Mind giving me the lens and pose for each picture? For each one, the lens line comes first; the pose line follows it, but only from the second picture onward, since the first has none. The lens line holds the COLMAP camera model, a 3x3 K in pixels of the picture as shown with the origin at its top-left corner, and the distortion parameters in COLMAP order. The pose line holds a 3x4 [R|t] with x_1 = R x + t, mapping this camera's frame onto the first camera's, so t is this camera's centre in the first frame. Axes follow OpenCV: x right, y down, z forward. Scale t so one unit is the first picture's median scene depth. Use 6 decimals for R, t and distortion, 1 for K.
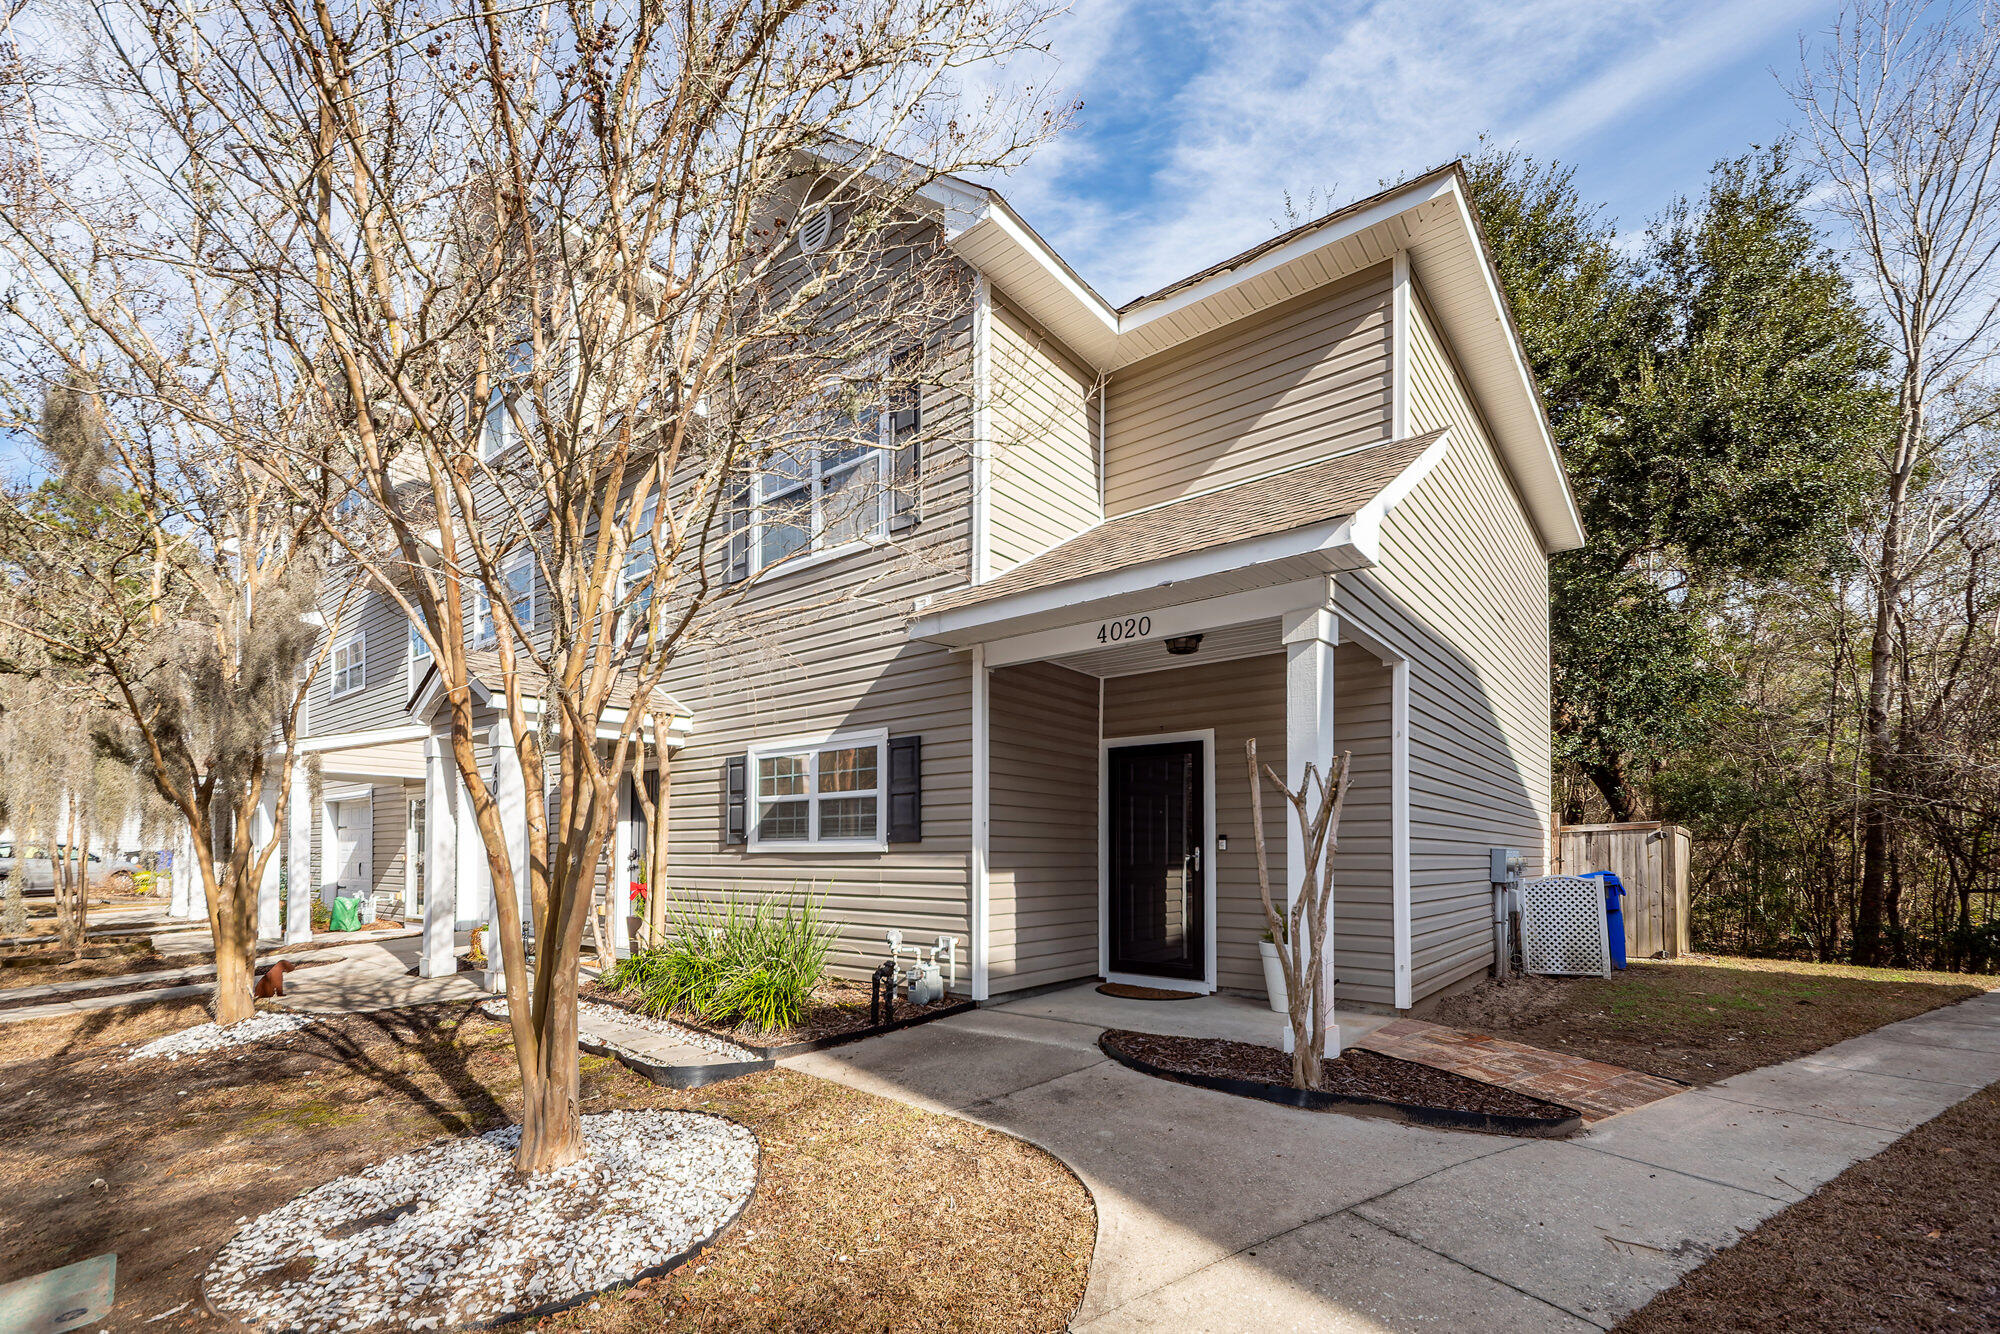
lens RADIAL K [[856.8, 0, 1017.6], [0, 856.8, 838.2], [0, 0, 1]] dist [0.010922, -0.001710]
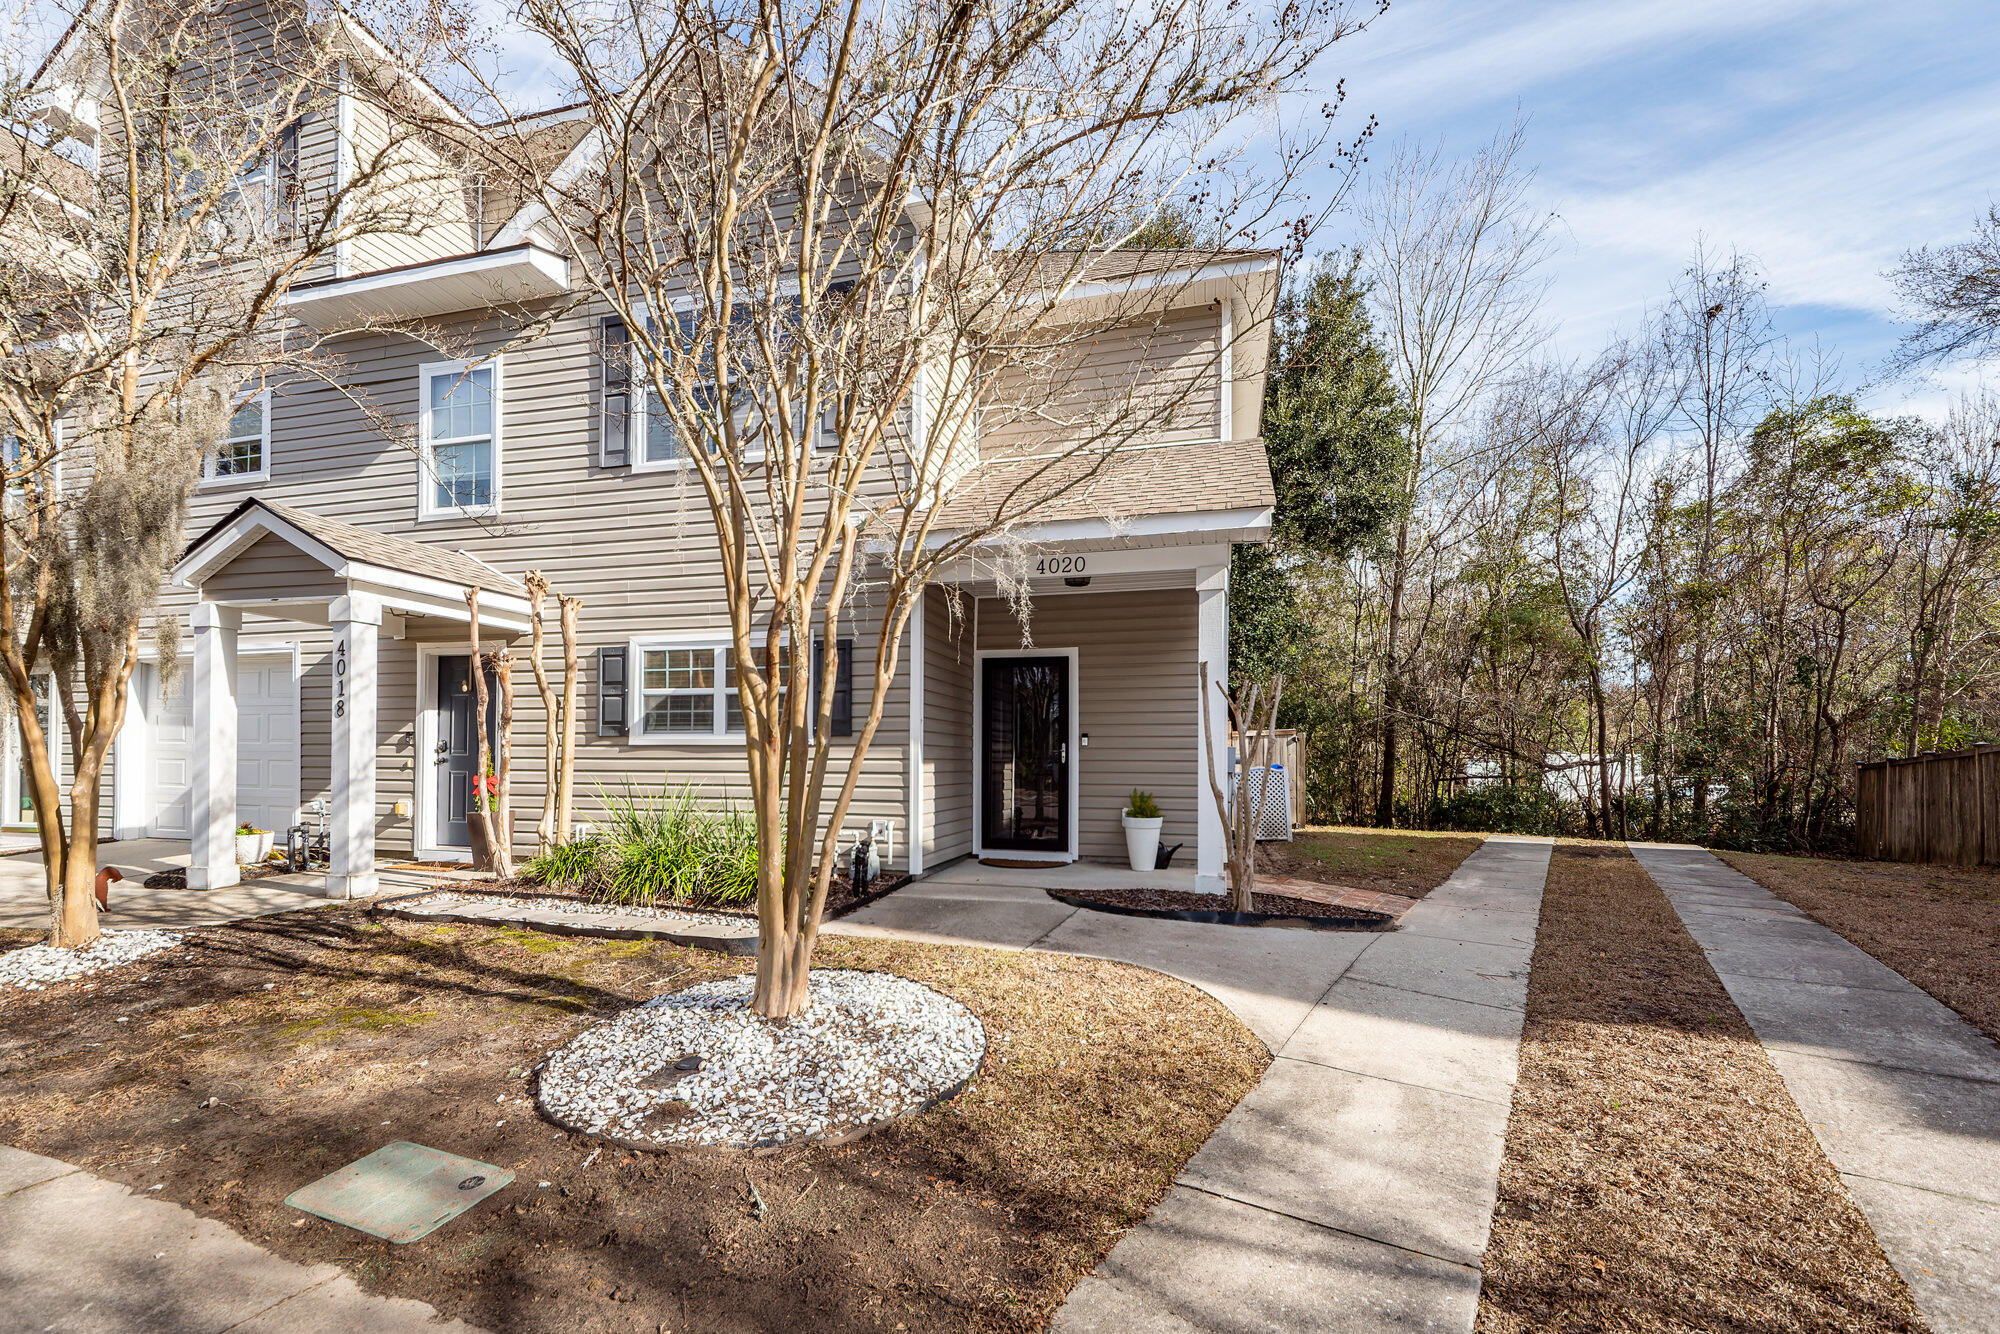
lens RADIAL K [[815.6, 0, 1001.3], [0, 815.6, 754.9], [0, 0, 1]] dist [0.008590, -0.002698]
pose [[0.923228, 0.004031, 0.384231, -0.357578], [-0.010946, 0.999815, 0.015811, 0.010801], [-0.384096, -0.018803, 0.923102, -0.048270]]
